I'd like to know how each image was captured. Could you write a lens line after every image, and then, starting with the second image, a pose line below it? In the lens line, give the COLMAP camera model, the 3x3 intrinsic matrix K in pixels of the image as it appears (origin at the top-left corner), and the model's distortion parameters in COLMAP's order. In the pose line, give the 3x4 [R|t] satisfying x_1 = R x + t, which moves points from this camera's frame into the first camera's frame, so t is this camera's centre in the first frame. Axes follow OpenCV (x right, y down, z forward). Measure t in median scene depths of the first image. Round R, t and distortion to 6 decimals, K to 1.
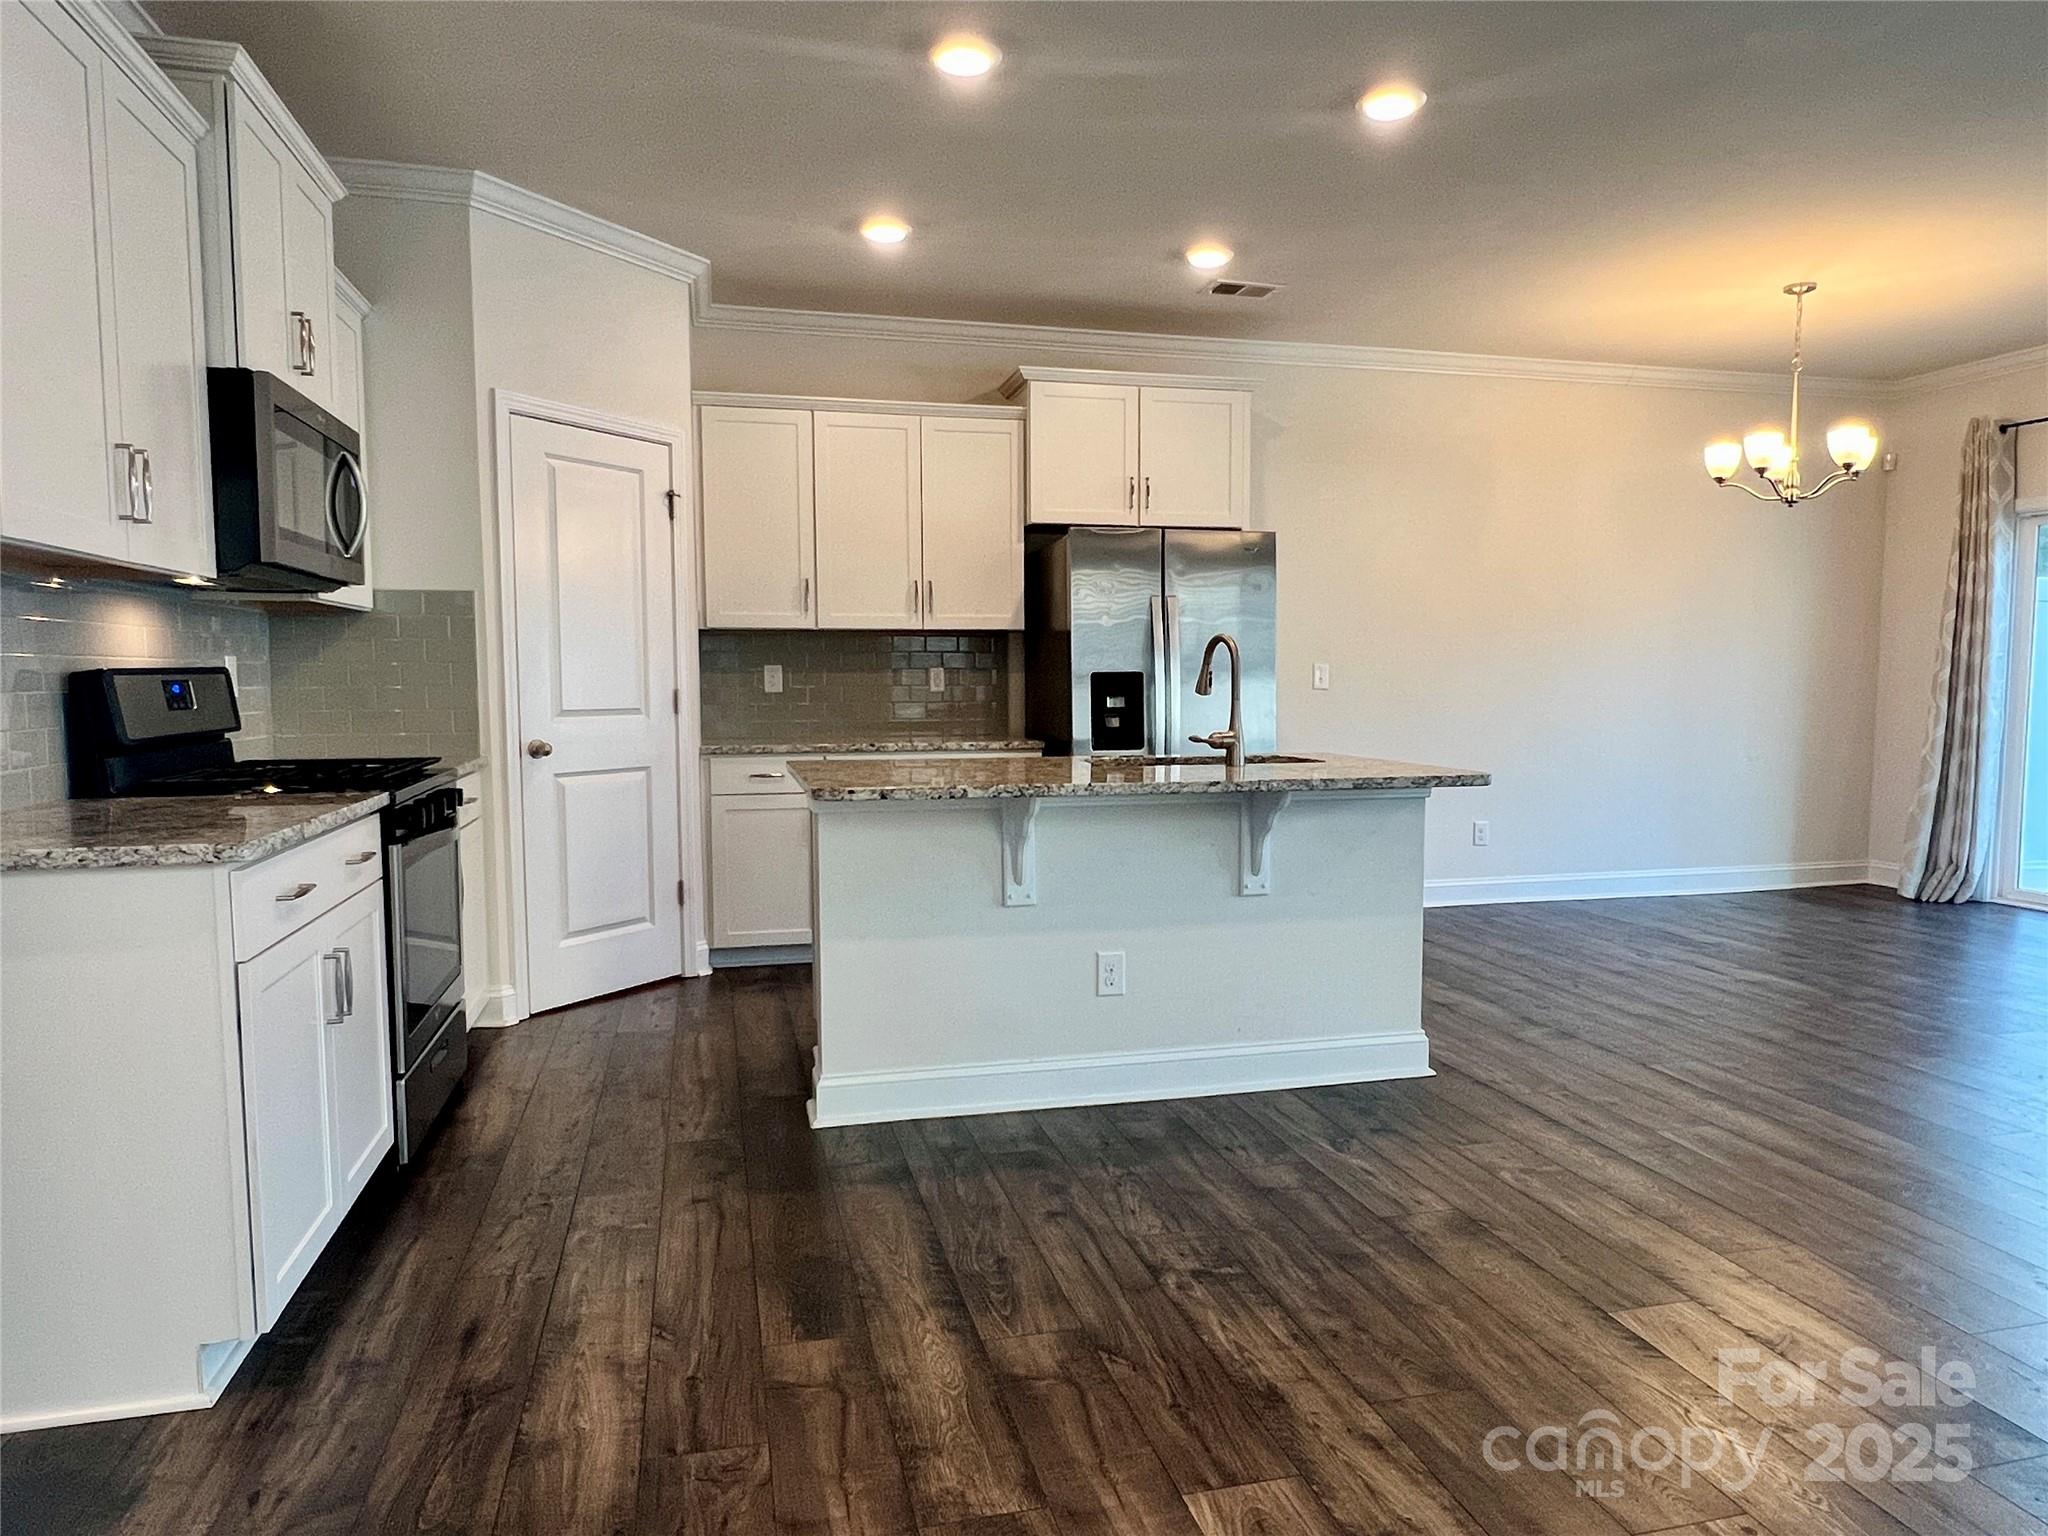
lens RADIAL K [[1294.9, 0, 1028.2], [0, 1294.9, 782.1], [0, 0, 1]] dist [0.003135, -0.002552]
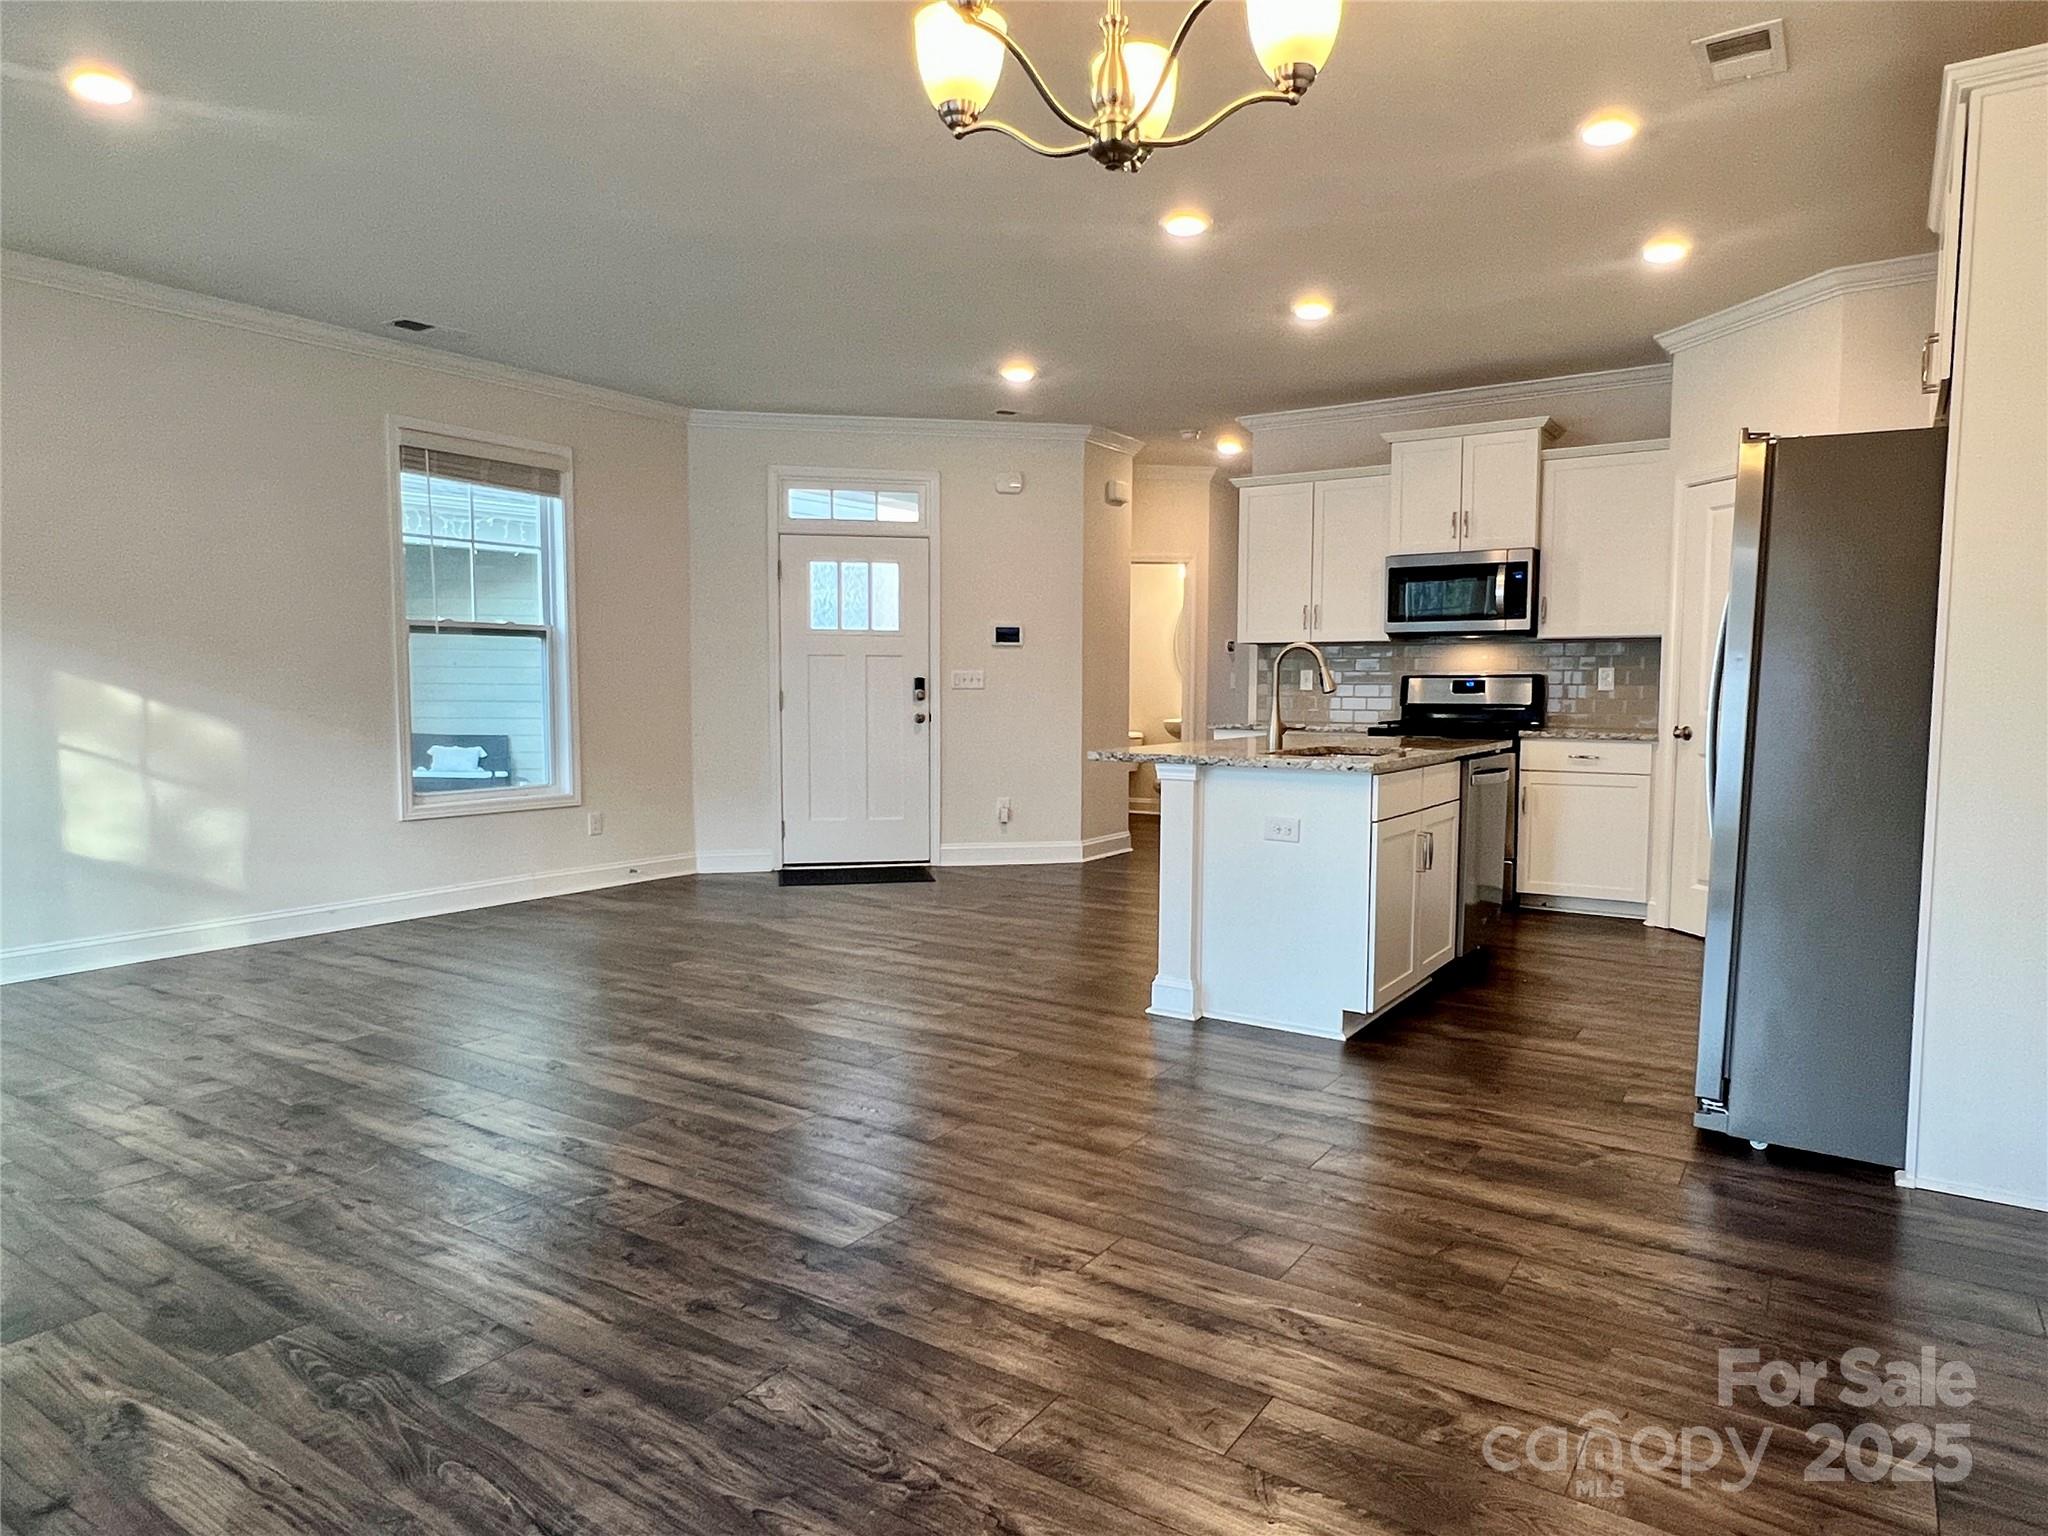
lens RADIAL K [[1253.7, 0, 1026.2], [0, 1253.7, 780.8], [0, 0, 1]] dist [0.001633, -0.000660]
pose [[-0.741884, 0.052729, -0.668452, 1.164967], [-0.056951, 0.988346, 0.141170, -0.142191], [0.668105, 0.142801, -0.730235, 1.753600]]
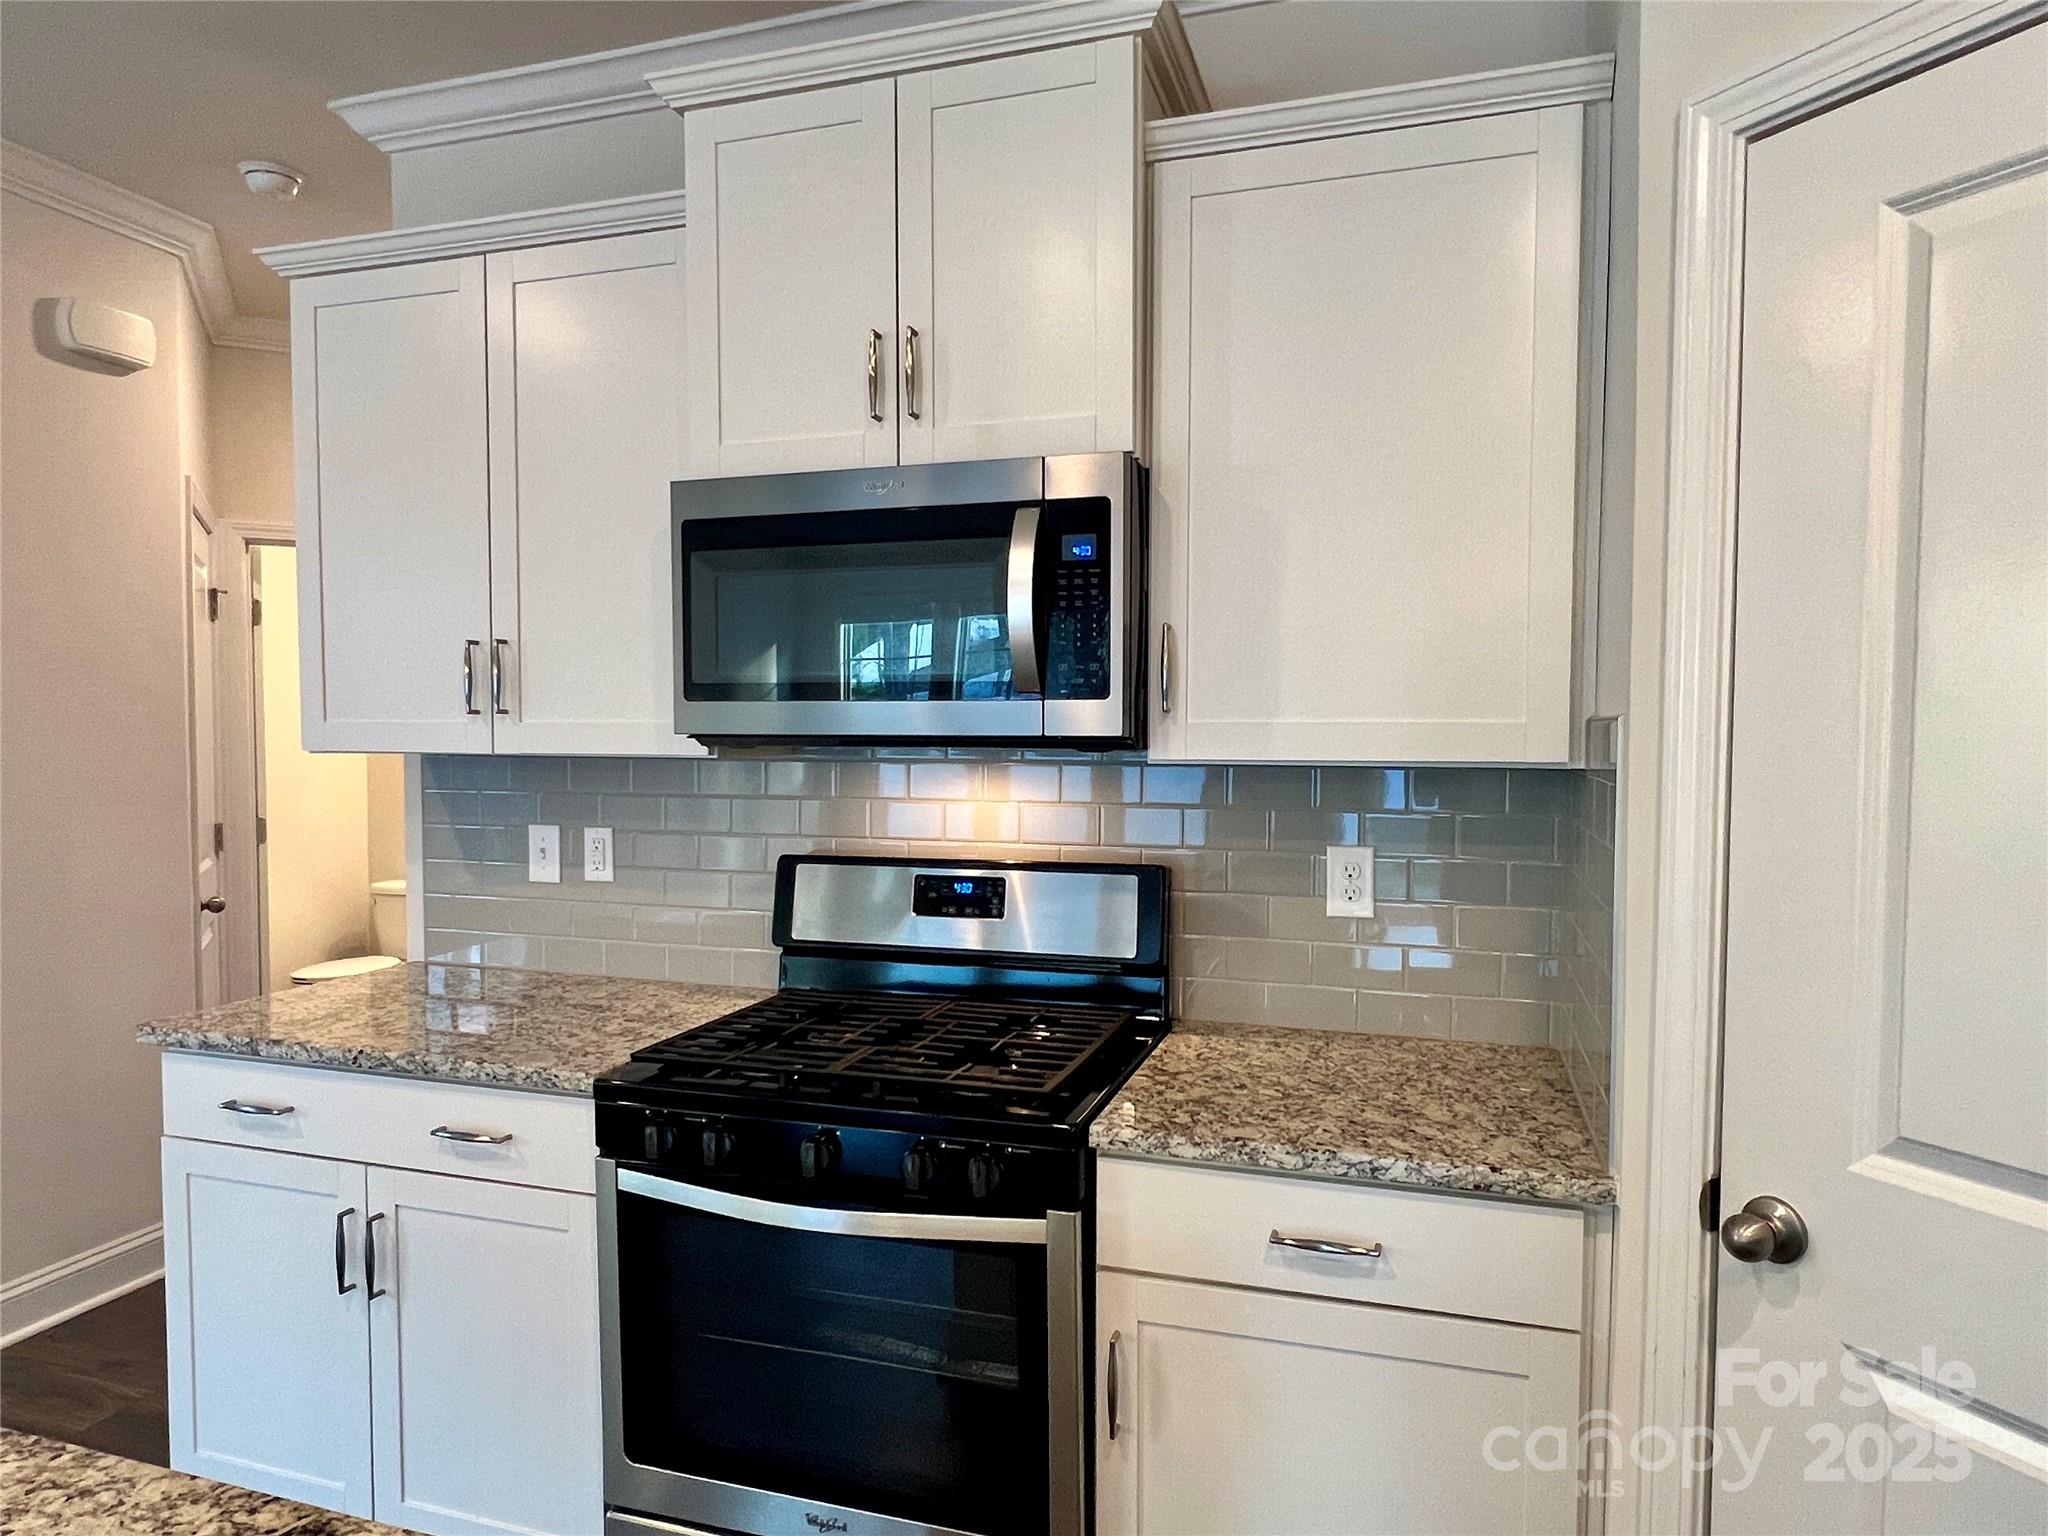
lens RADIAL K [[1253.7, 0, 1026.2], [0, 1253.7, 780.8], [0, 0, 1]] dist [0.001633, -0.000660]
pose [[-0.526737, 0.035297, -0.849295, -0.051660], [-0.074457, 0.993381, 0.087463, -0.166104], [0.846761, 0.109306, -0.520623, 1.164260]]
